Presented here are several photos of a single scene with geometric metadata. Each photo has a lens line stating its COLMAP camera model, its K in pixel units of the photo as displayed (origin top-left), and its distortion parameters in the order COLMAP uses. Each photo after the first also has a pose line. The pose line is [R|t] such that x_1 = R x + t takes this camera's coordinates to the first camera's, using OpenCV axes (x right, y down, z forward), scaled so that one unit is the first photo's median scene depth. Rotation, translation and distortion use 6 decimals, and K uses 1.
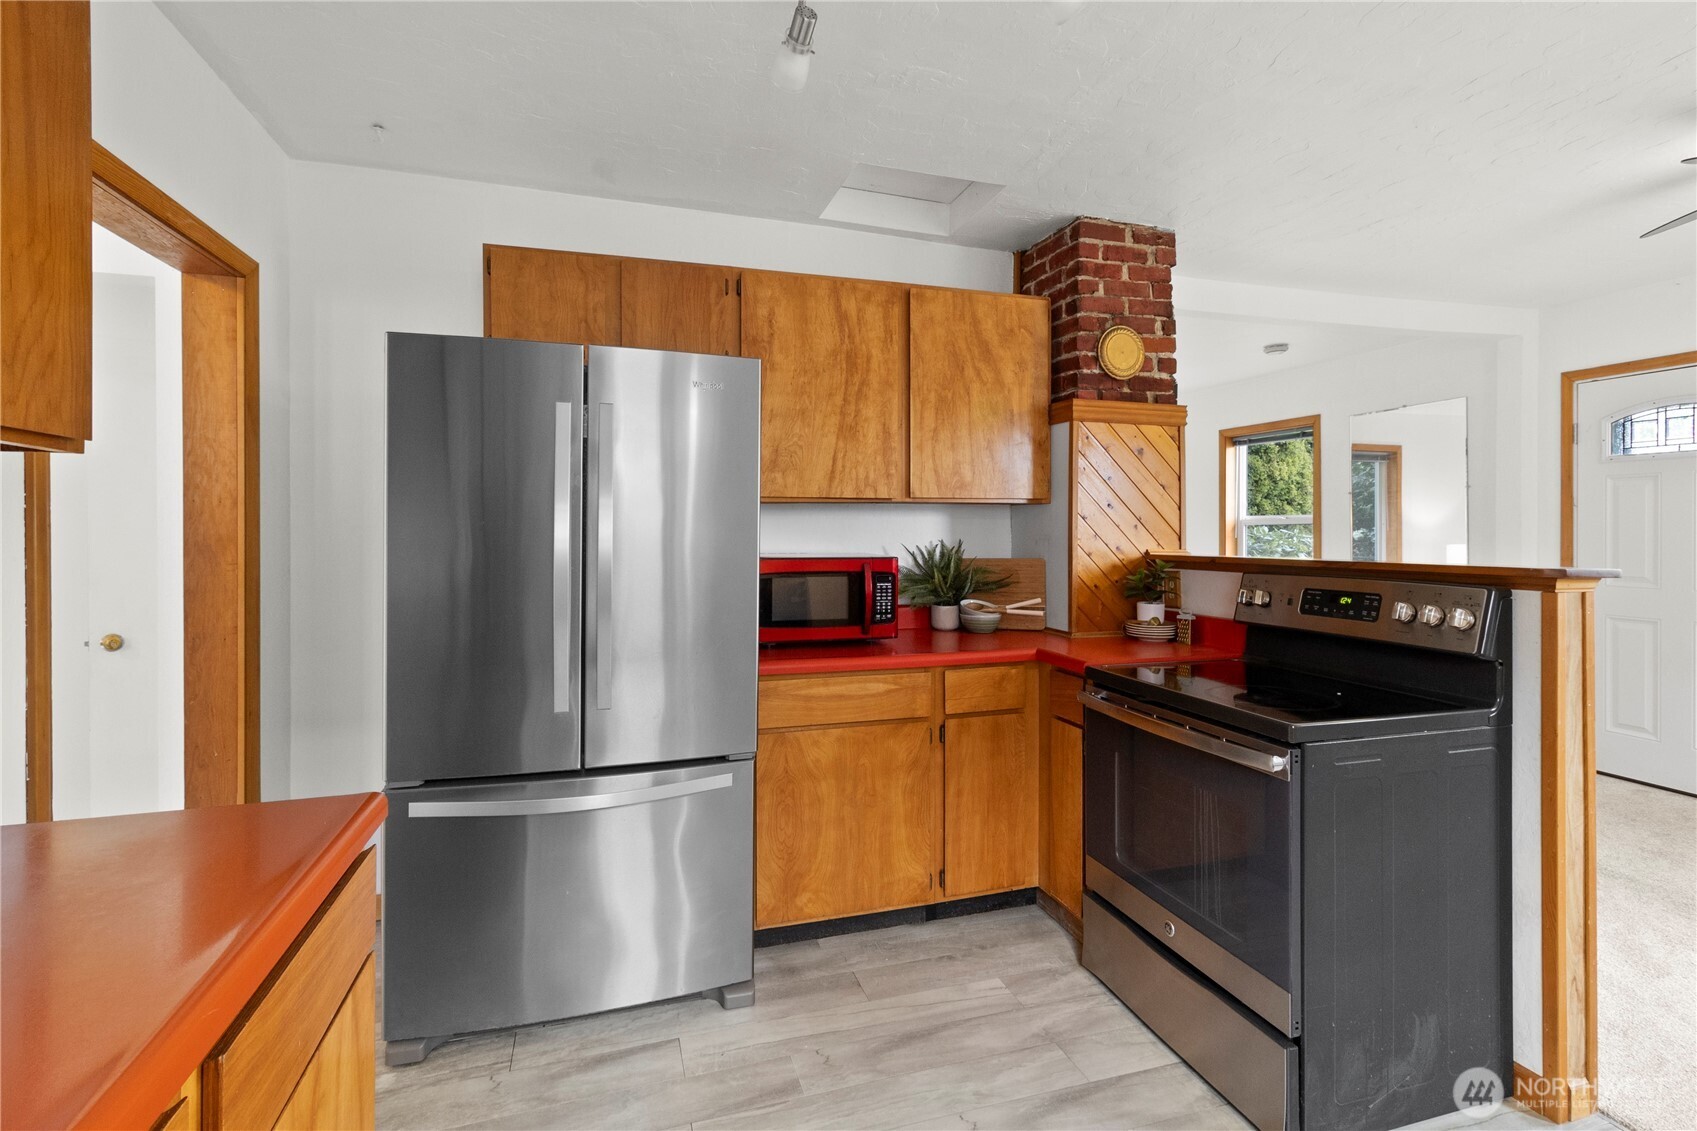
lens RADIAL K [[780.8, 0, 853.9], [0, 780.8, 529.4], [0, 0, 1]] dist [0.001589, -0.001090]
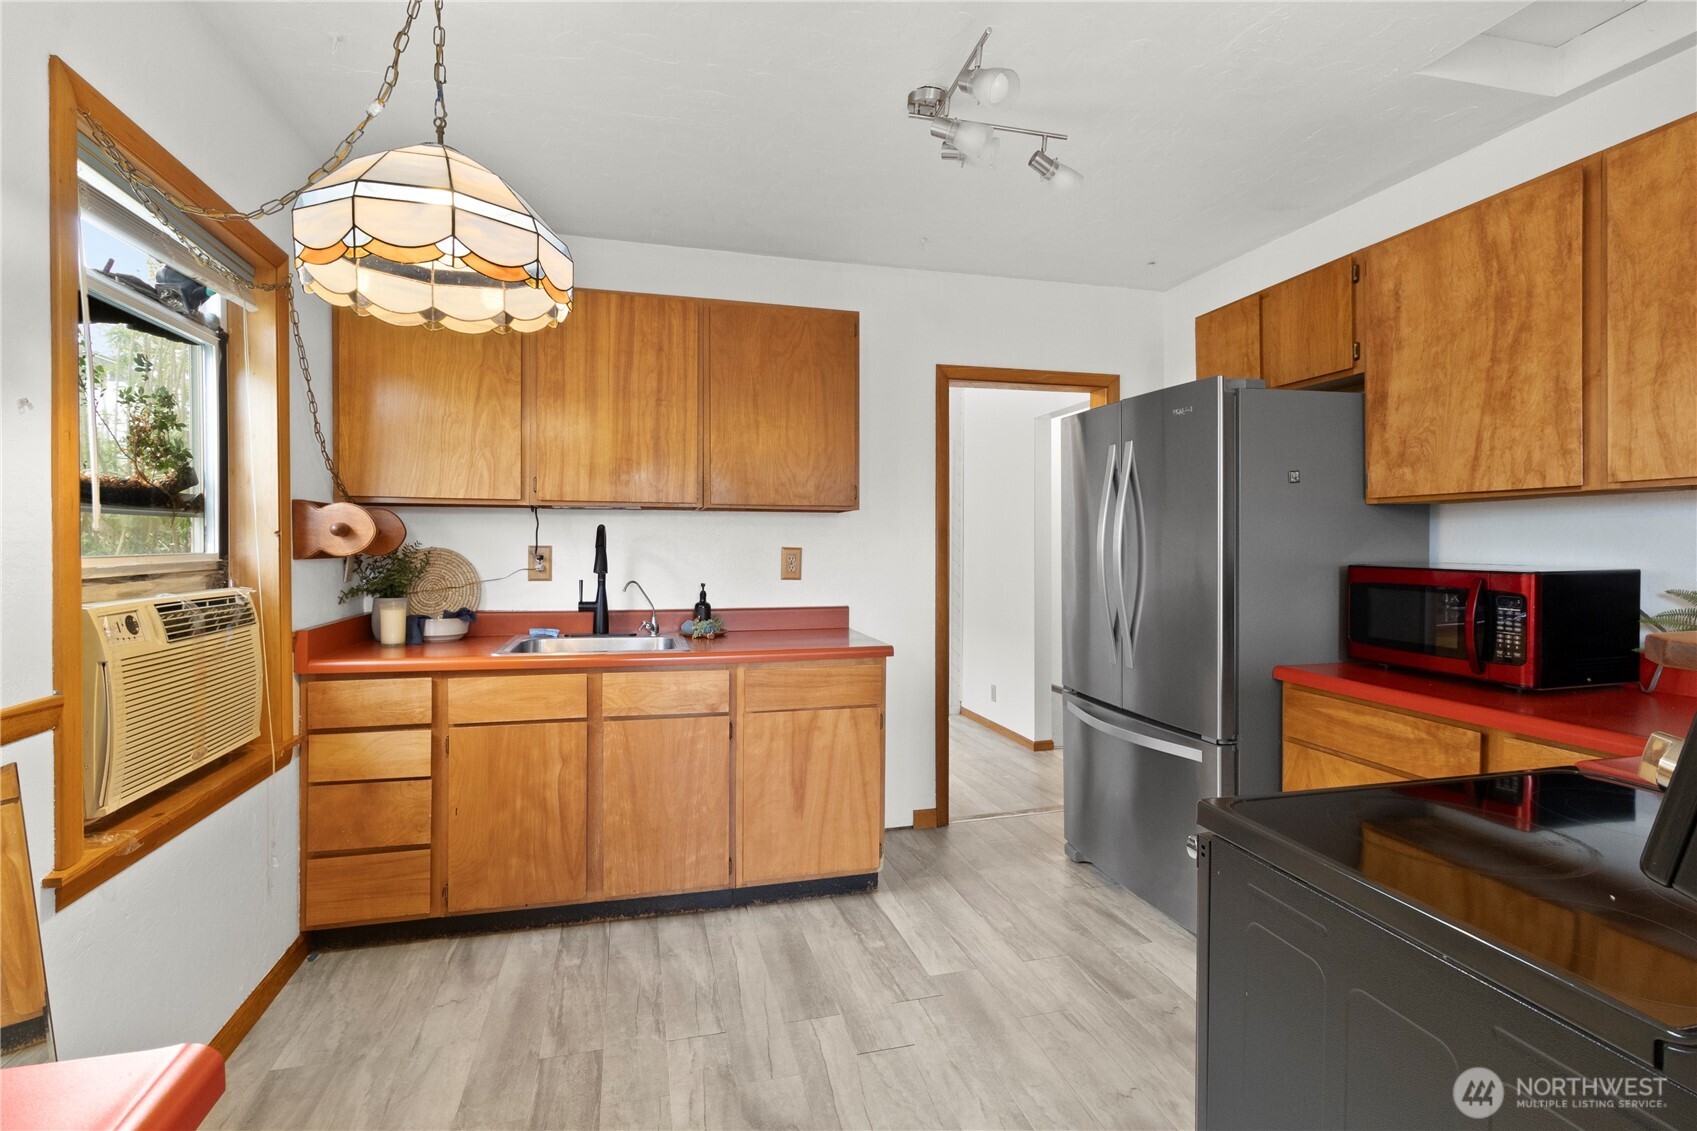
lens RADIAL K [[780.8, 0, 843.0], [0, 780.8, 545.8], [0, 0, 1]] dist [0.001589, -0.001090]
pose [[-0.044603, 0.007915, -0.998973, 0.748205], [0.001965, 0.999967, 0.007835, 0.004931], [0.999003, -0.001614, -0.044617, 0.404917]]
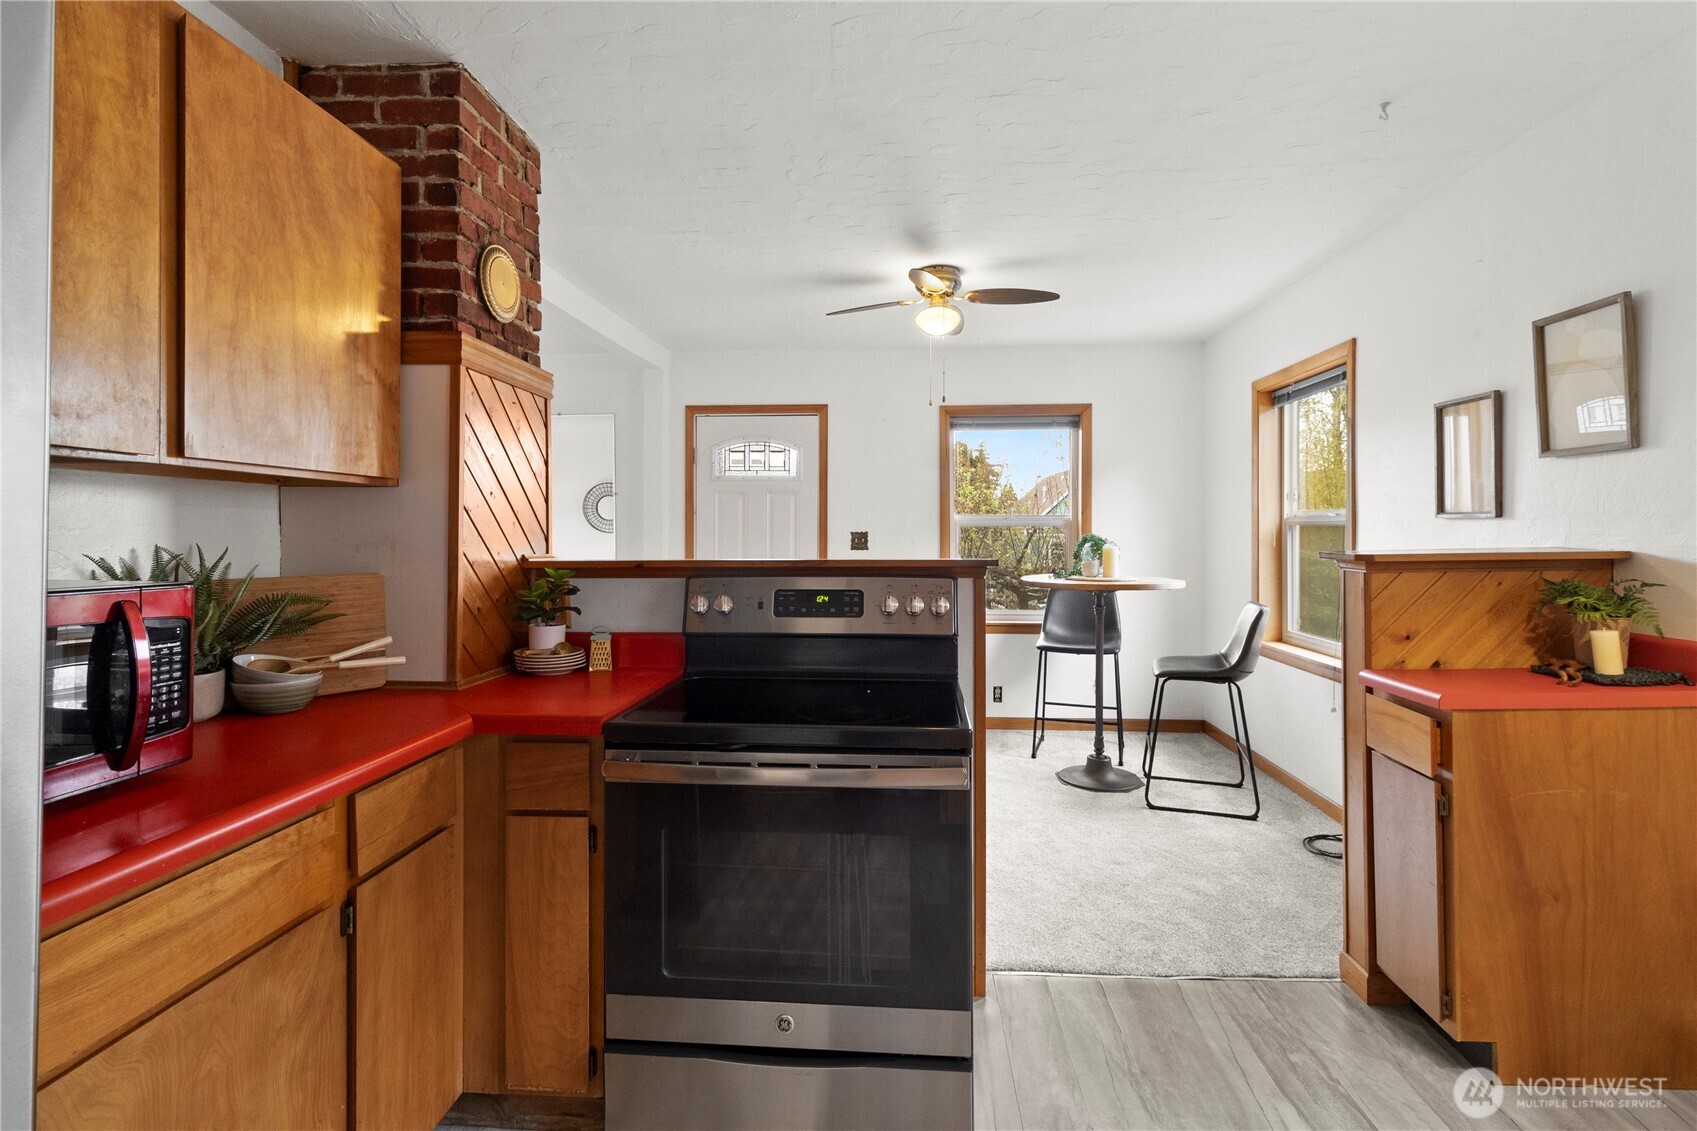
lens RADIAL K [[780.8, 0, 858.0], [0, 780.8, 534.9], [0, 0, 1]] dist [0.001589, -0.001090]
pose [[0.361332, 0.001403, 0.932436, -0.224417], [-0.002409, 0.999997, -0.000571, 0.006291], [-0.932434, -0.002040, 0.361335, 0.450886]]
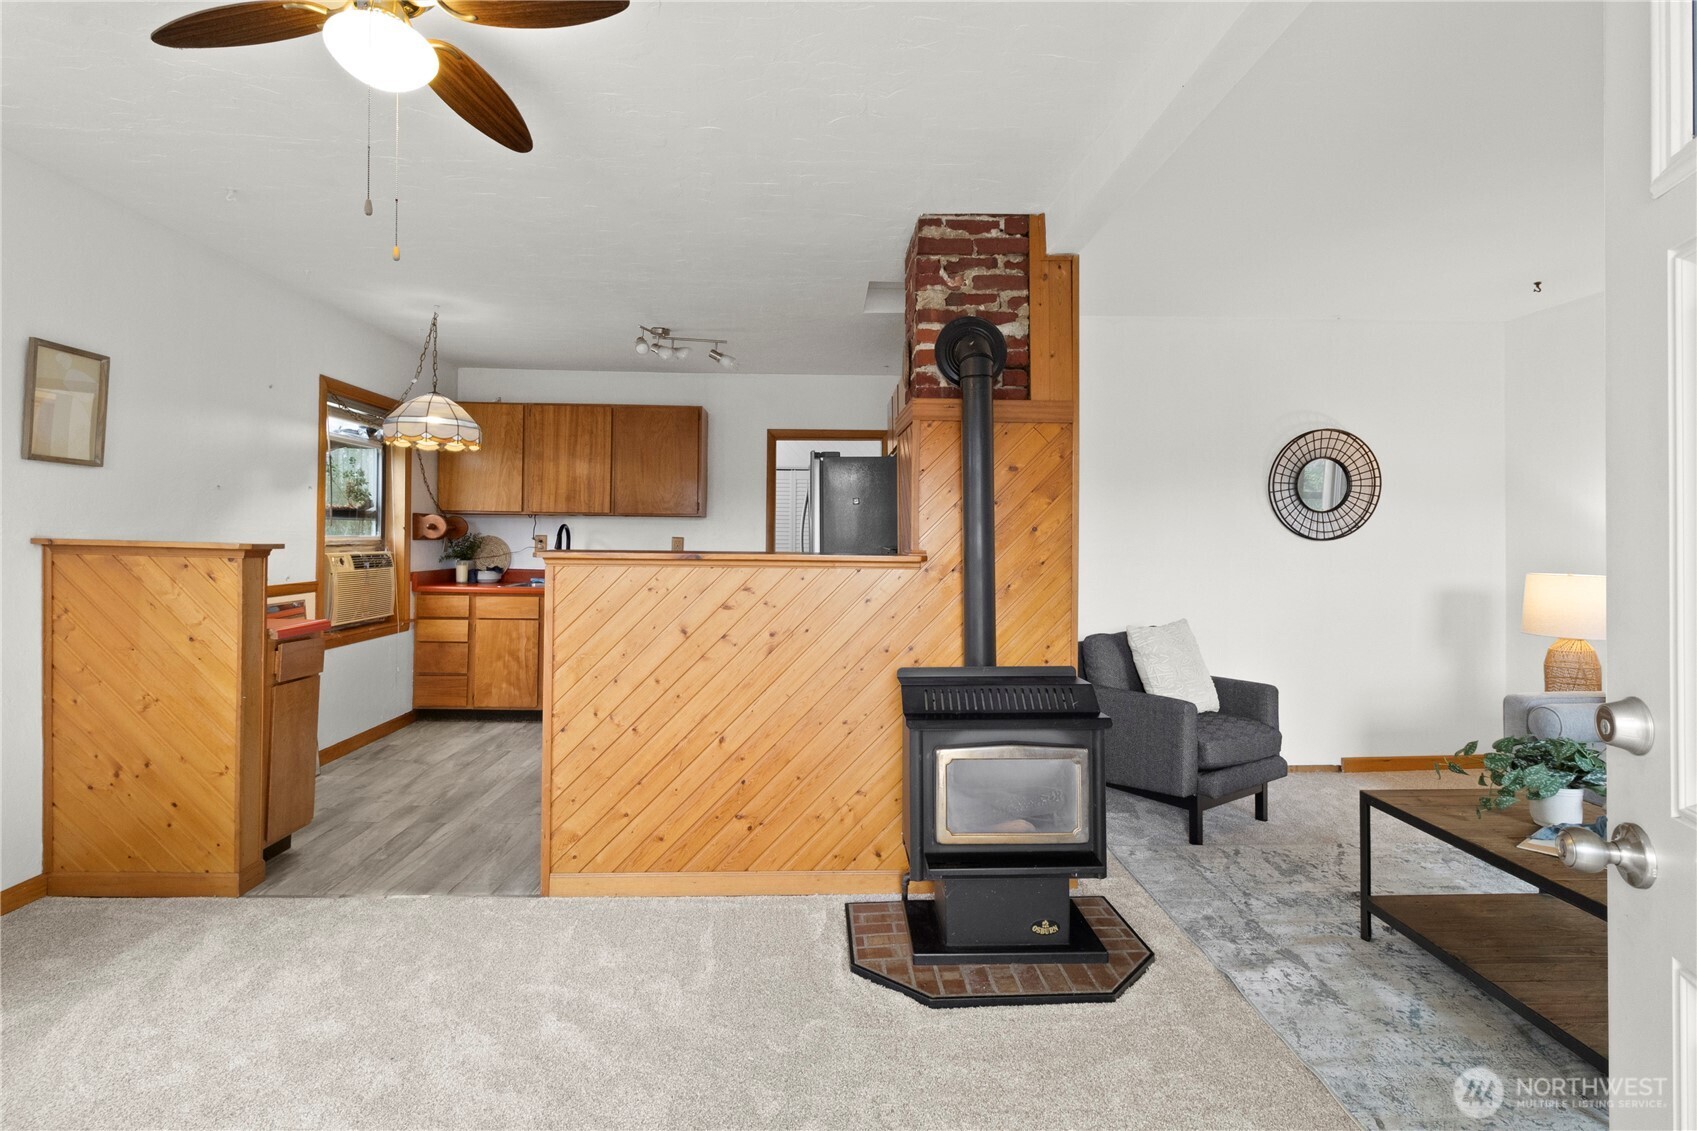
lens RADIAL K [[780.8, 0, 854.0], [0, 780.8, 526.4], [0, 0, 1]] dist [0.001589, -0.001090]
pose [[-0.253493, -0.010919, -0.967276, 1.471526], [-0.004788, 0.999938, -0.010033, 0.006725], [0.967325, 0.002088, -0.253530, 1.267545]]
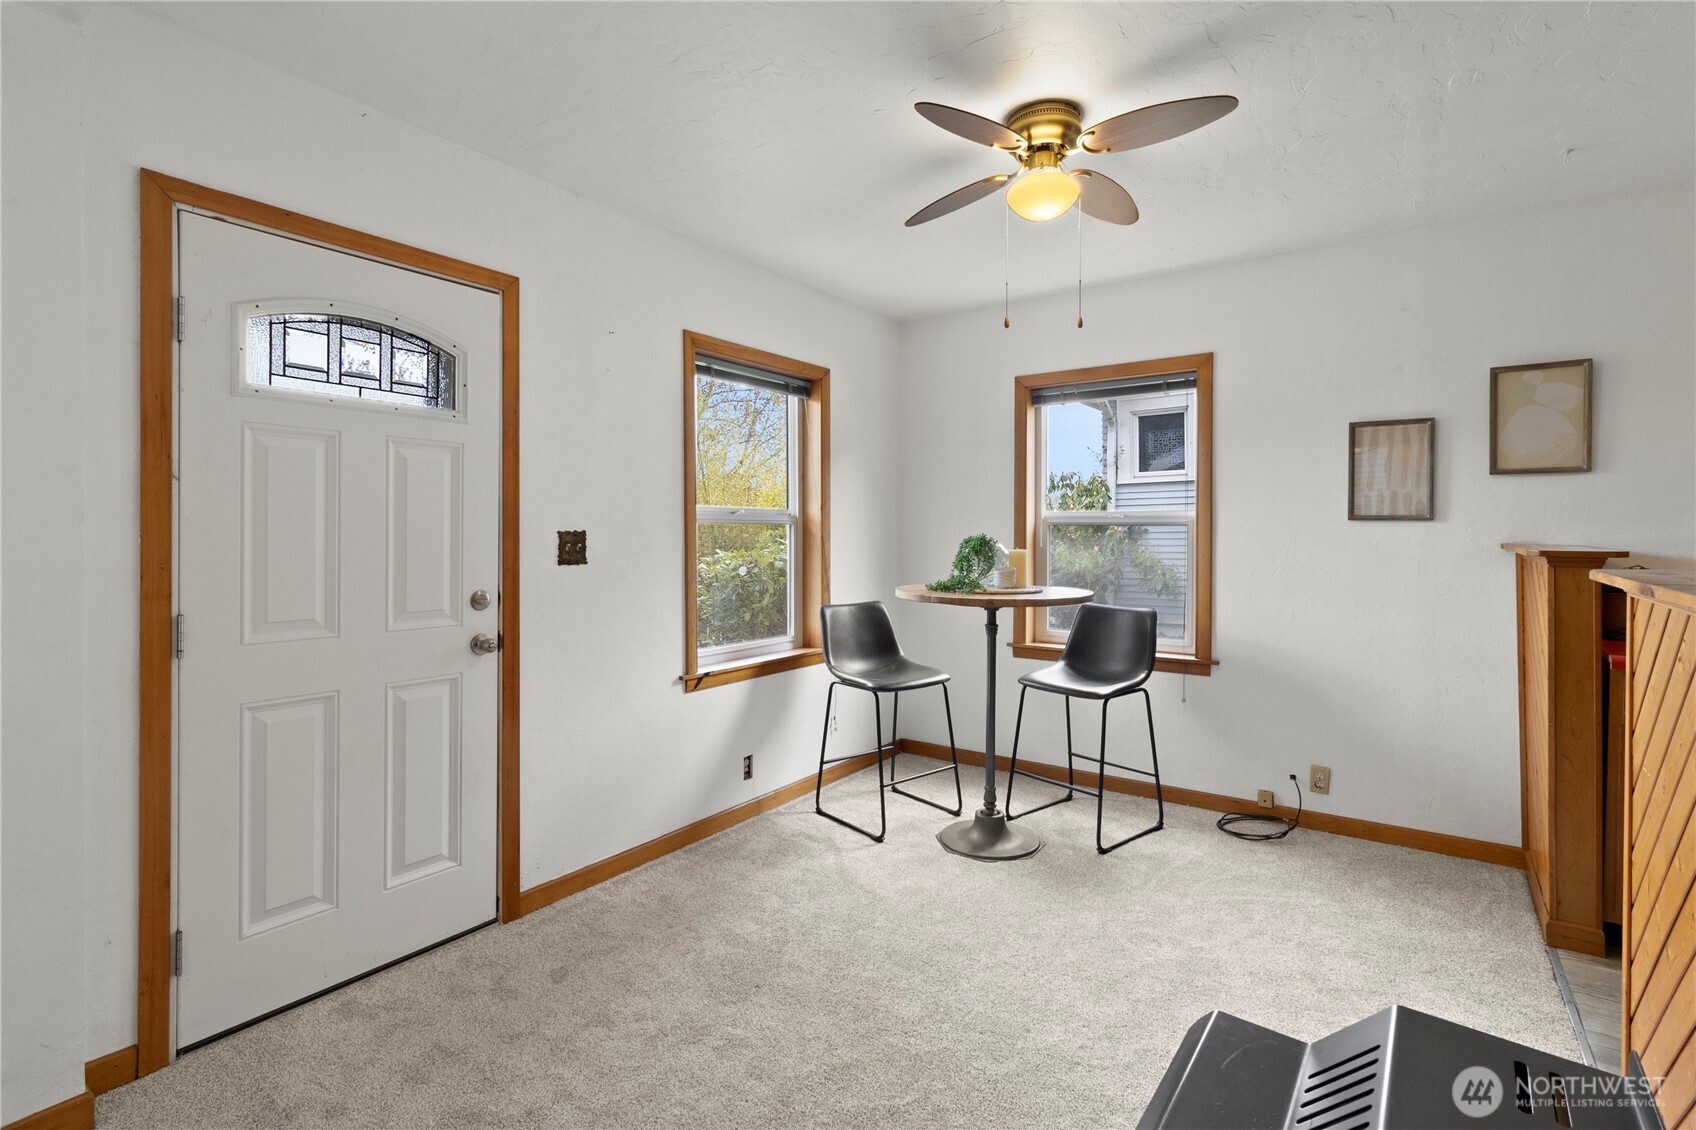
lens RADIAL K [[780.3, 0, 853.1], [0, 780.3, 534.9], [0, 0, 1]] dist [0.001589, -0.001090]
pose [[-0.599105, 0.000842, 0.800670, 0.486497], [0.000881, 1.000000, -0.000393, 0.004626], [-0.800670, 0.000470, -0.599105, 1.423175]]
